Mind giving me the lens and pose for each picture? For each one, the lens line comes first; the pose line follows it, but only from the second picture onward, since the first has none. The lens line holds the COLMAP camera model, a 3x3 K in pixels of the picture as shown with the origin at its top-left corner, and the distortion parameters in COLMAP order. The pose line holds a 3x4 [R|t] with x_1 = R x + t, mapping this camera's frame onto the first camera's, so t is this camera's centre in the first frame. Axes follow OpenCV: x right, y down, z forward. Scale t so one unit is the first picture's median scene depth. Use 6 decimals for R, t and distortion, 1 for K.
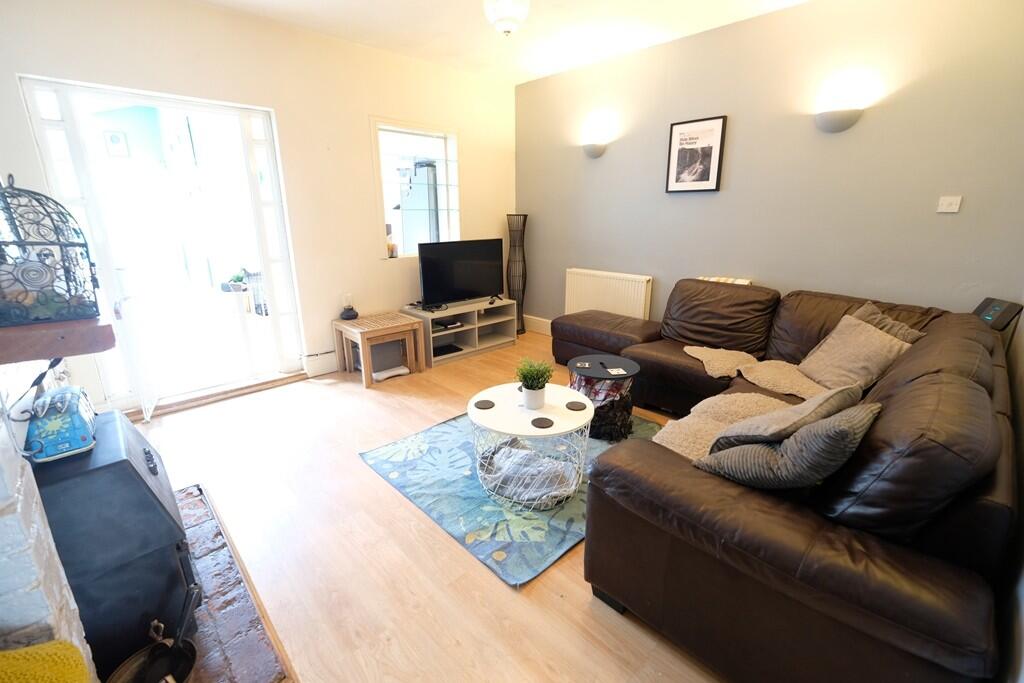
lens RADIAL K [[447.2, 0, 513.4], [0, 447.2, 339.7], [0, 0, 1]] dist [-0.002351, -0.000426]
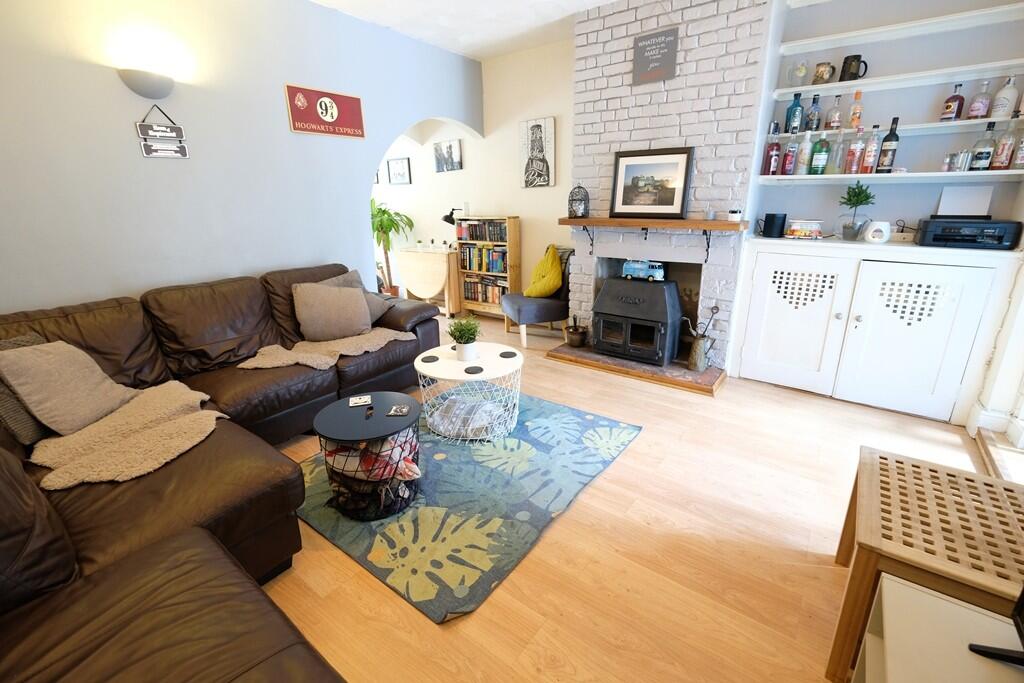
lens RADIAL K [[447.2, 0, 517.3], [0, 447.2, 339.2], [0, 0, 1]] dist [-0.002351, -0.000426]
pose [[-0.985805, 0.065483, -0.154598, 0.080622], [-0.029630, 0.838496, 0.544102, -0.464335], [0.165259, 0.540959, -0.824653, 1.696532]]
